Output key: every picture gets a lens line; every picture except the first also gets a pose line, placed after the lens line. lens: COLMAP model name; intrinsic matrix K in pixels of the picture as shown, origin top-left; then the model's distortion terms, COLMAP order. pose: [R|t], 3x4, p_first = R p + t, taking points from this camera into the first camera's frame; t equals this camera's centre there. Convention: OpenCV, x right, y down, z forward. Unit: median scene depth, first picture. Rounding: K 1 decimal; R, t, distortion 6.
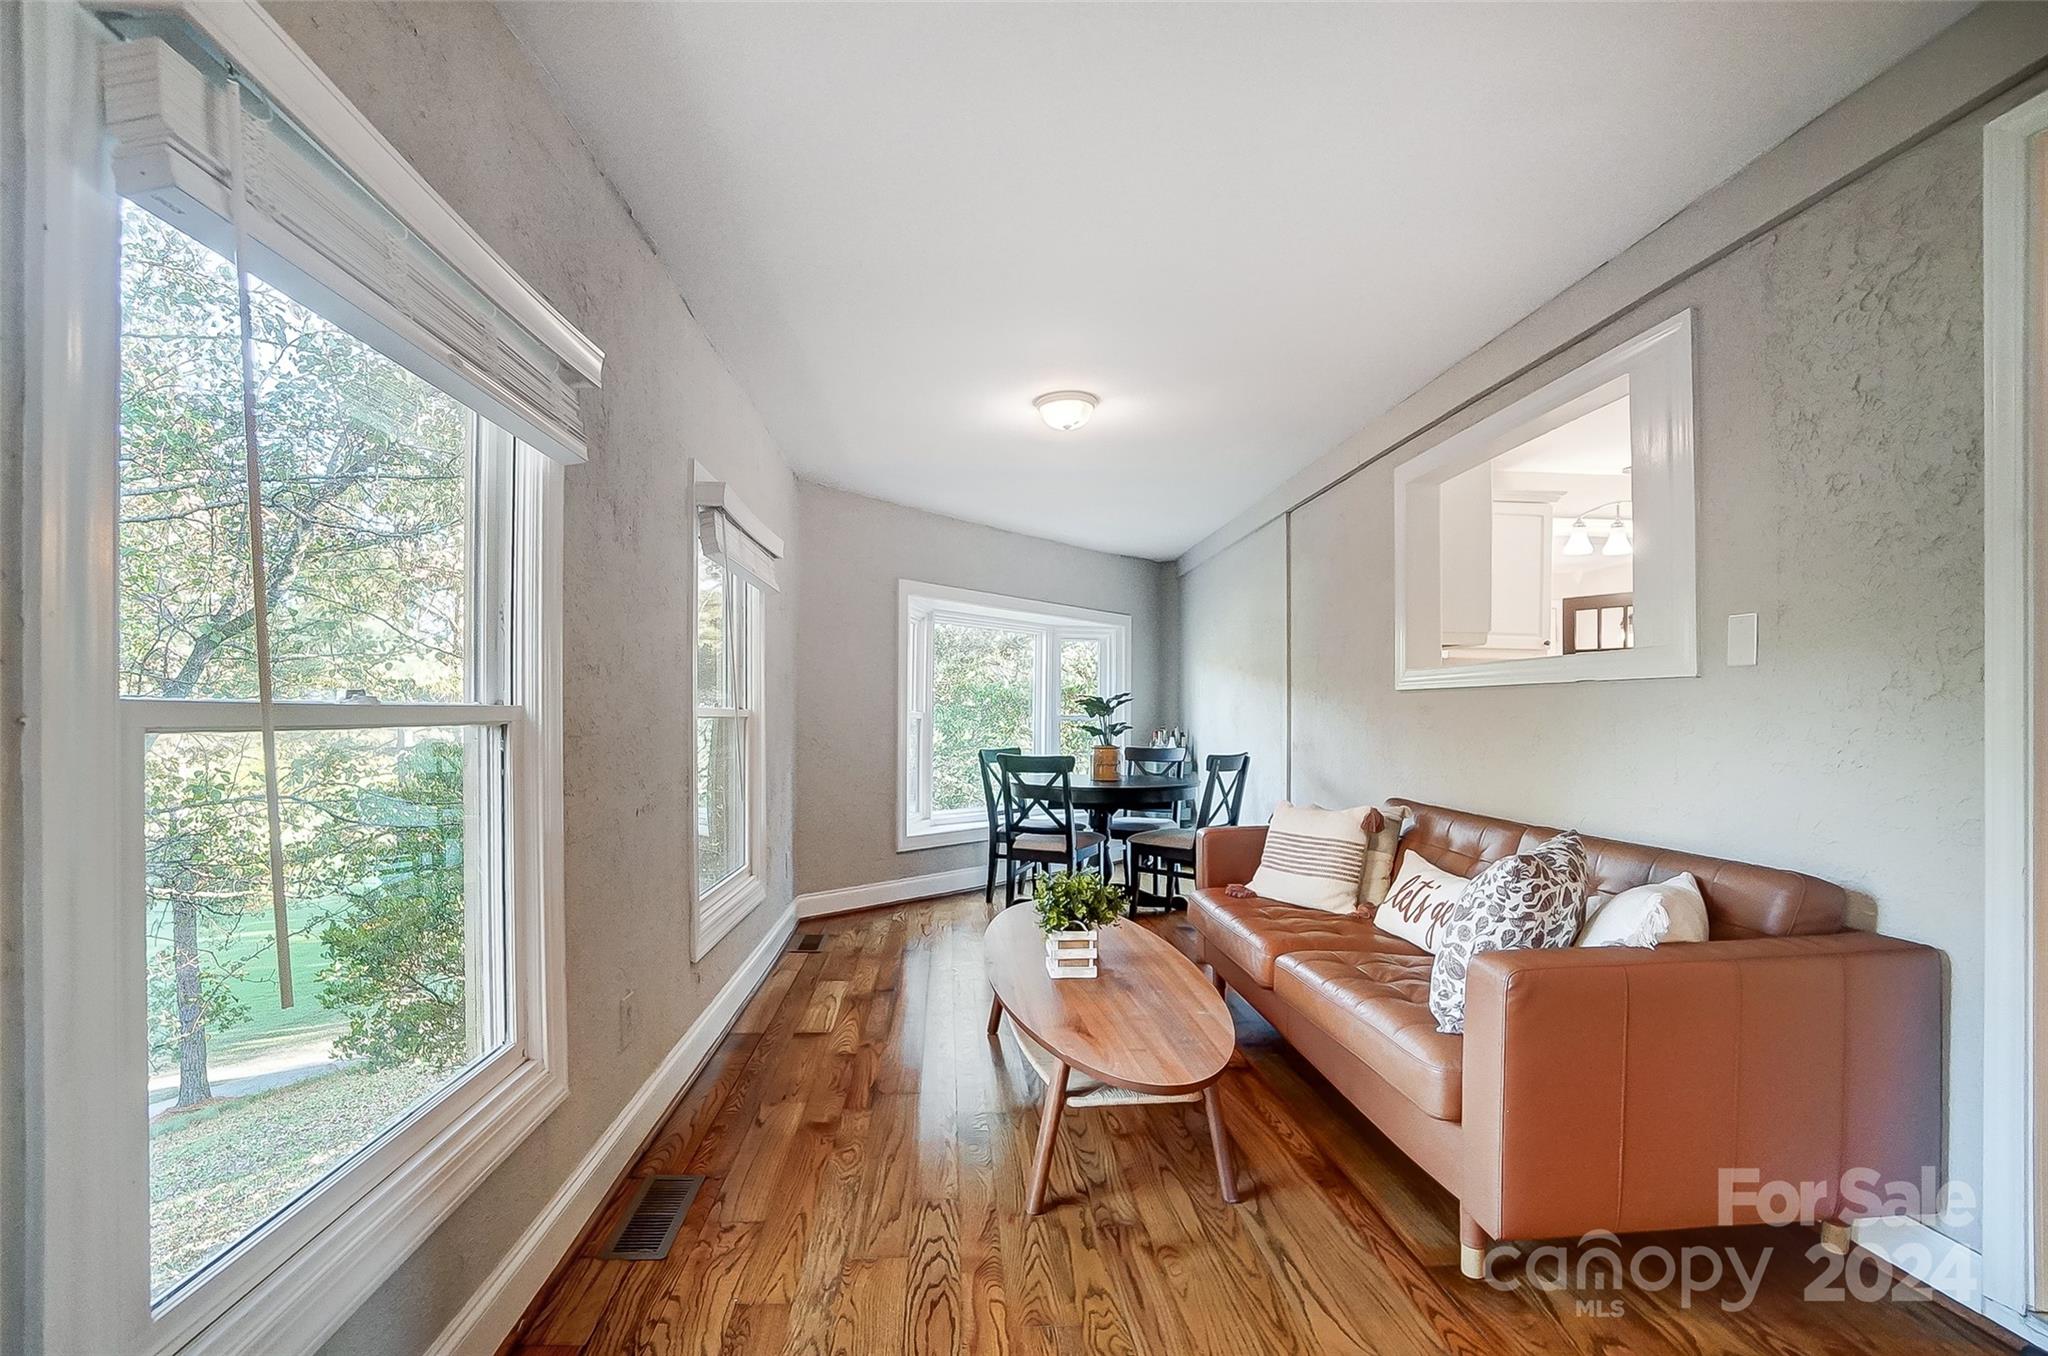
lens RADIAL K [[908.7, 0, 1006.7], [0, 908.7, 670.6], [0, 0, 1]] dist [-0.064321, 0.022323]
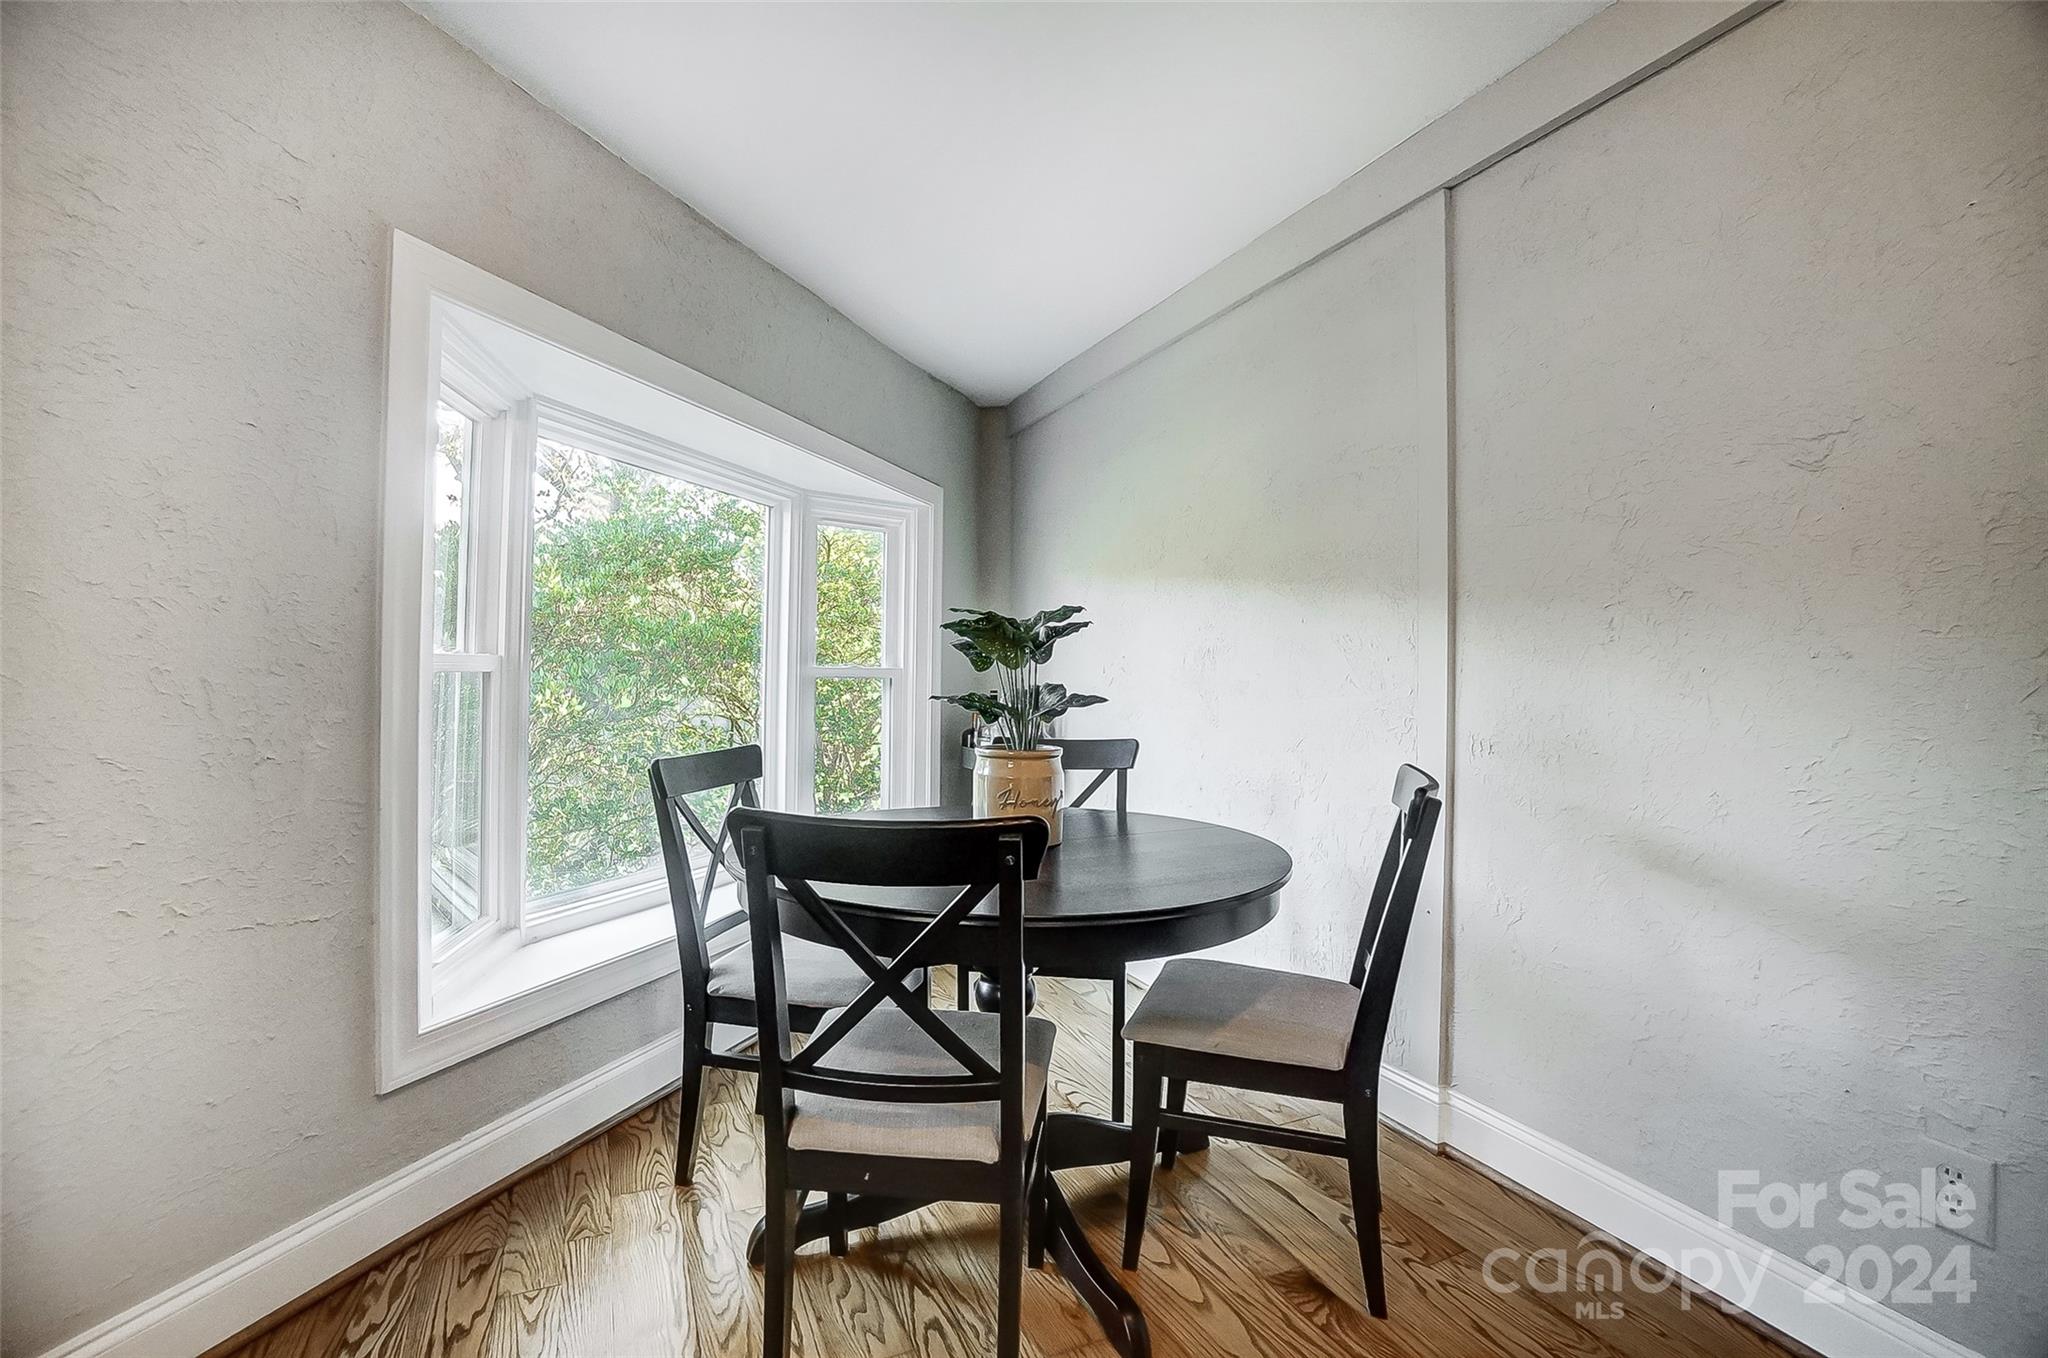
lens RADIAL K [[908.7, 0, 1006.7], [0, 908.7, 671.6], [0, 0, 1]] dist [-0.064321, 0.022323]
pose [[0.938914, 0.006181, 0.344096, -0.021747], [-0.024534, 0.998497, 0.049010, 0.033429], [-0.343276, -0.054458, 0.937655, 0.644367]]
